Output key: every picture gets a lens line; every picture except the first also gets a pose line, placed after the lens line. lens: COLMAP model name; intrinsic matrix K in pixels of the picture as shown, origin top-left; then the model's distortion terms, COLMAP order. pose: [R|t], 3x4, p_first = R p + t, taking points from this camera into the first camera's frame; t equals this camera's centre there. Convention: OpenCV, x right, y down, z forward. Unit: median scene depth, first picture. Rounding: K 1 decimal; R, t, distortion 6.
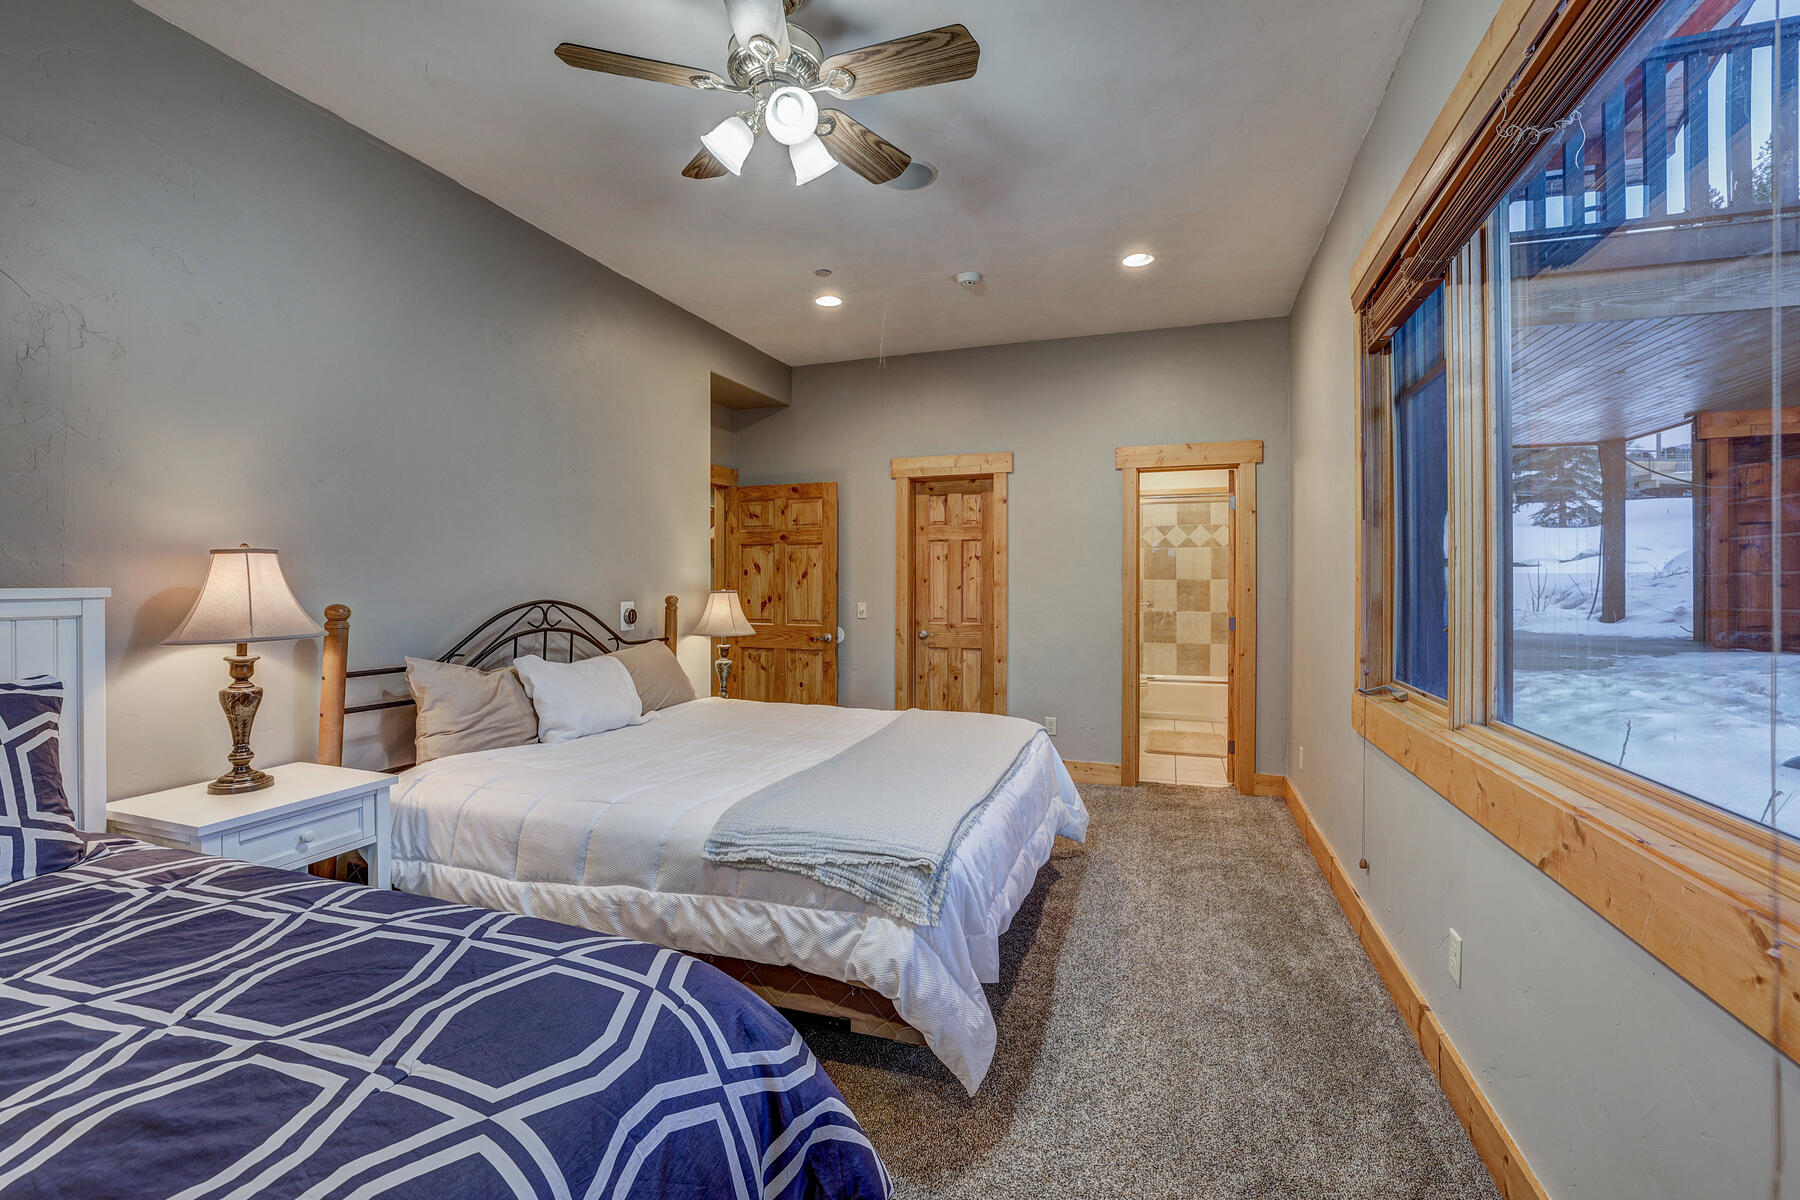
lens RADIAL K [[785.3, 0, 898.2], [0, 785.3, 590.6], [0, 0, 1]] dist [-0.026496, 0.004110]
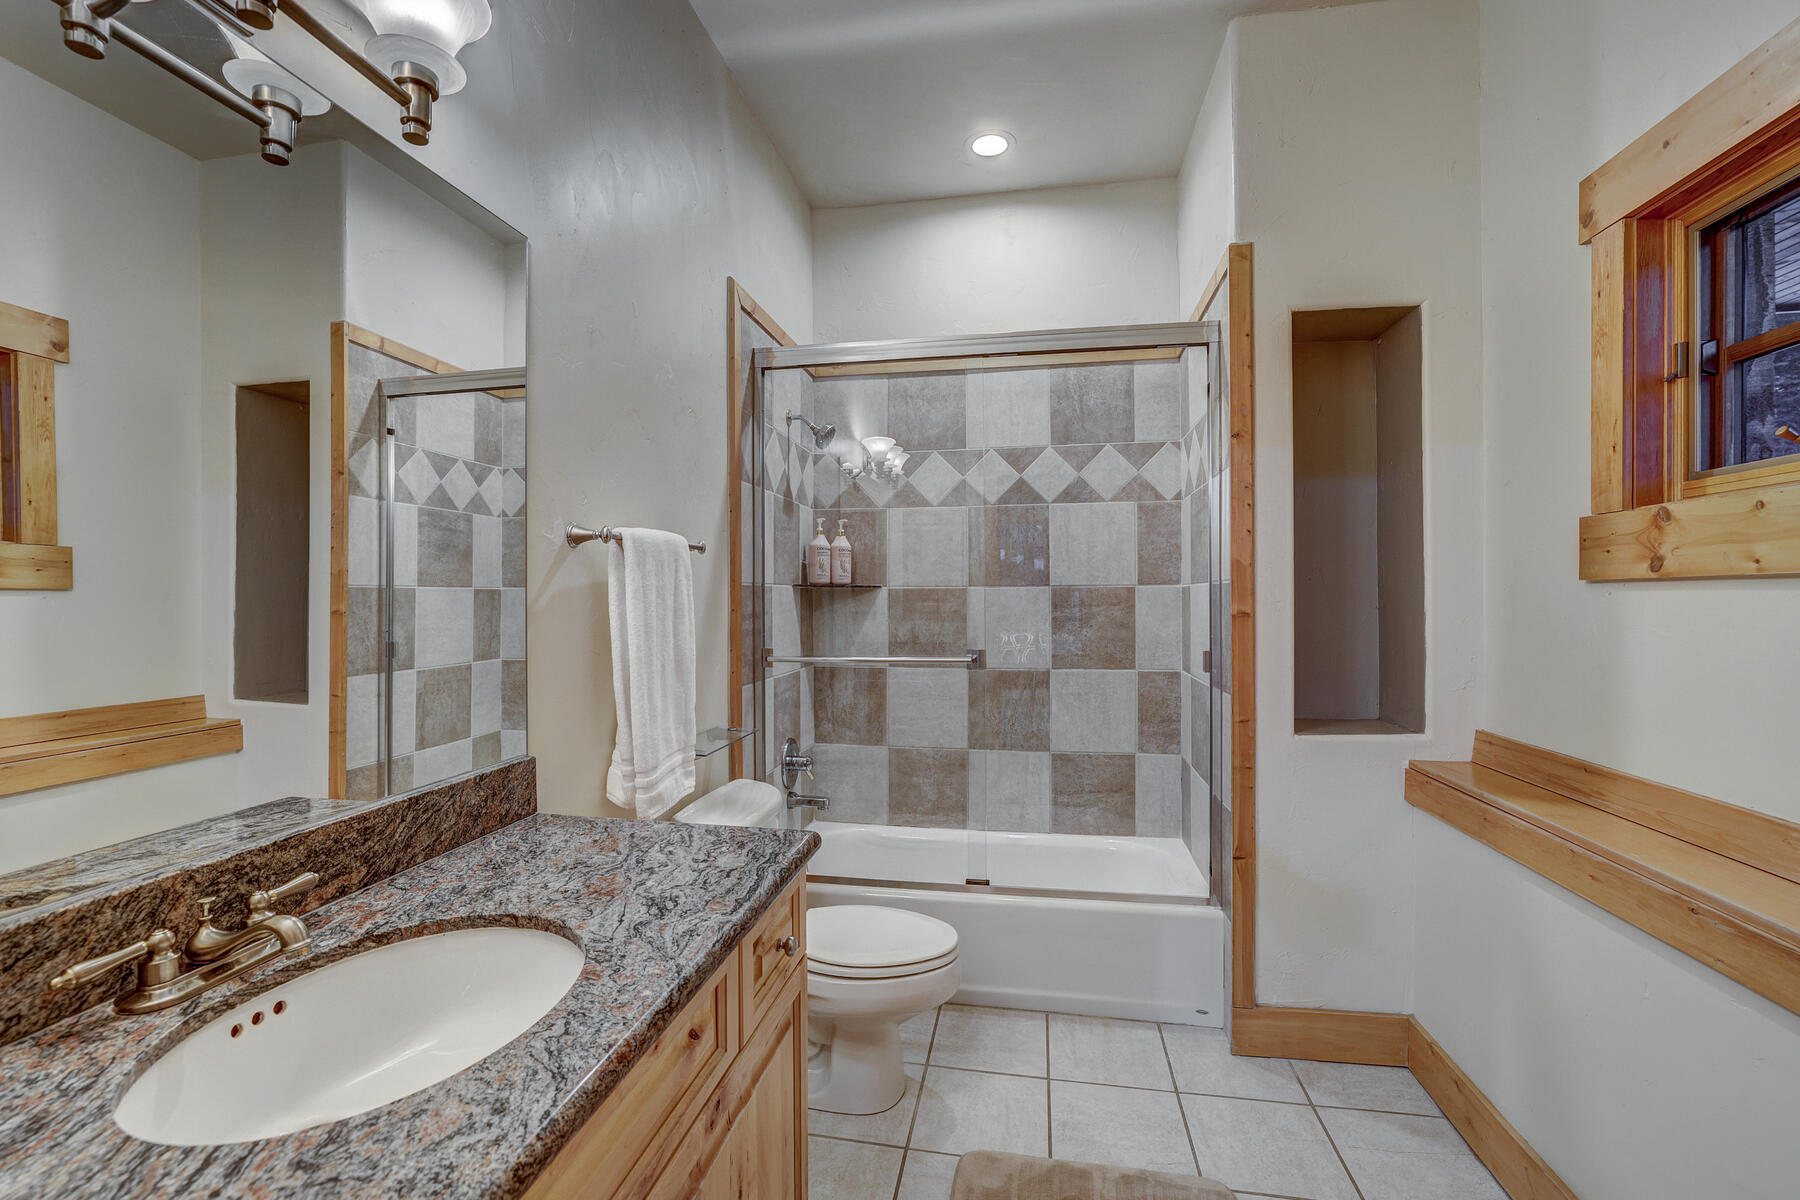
lens RADIAL K [[785.3, 0, 898.2], [0, 785.3, 606.1], [0, 0, 1]] dist [-0.026496, 0.004110]
pose [[0.986326, -0.003406, 0.164772, 0.218783], [0.004314, 0.999977, -0.005154, -0.002535], [-0.164751, 0.005794, 0.986318, 0.633821]]
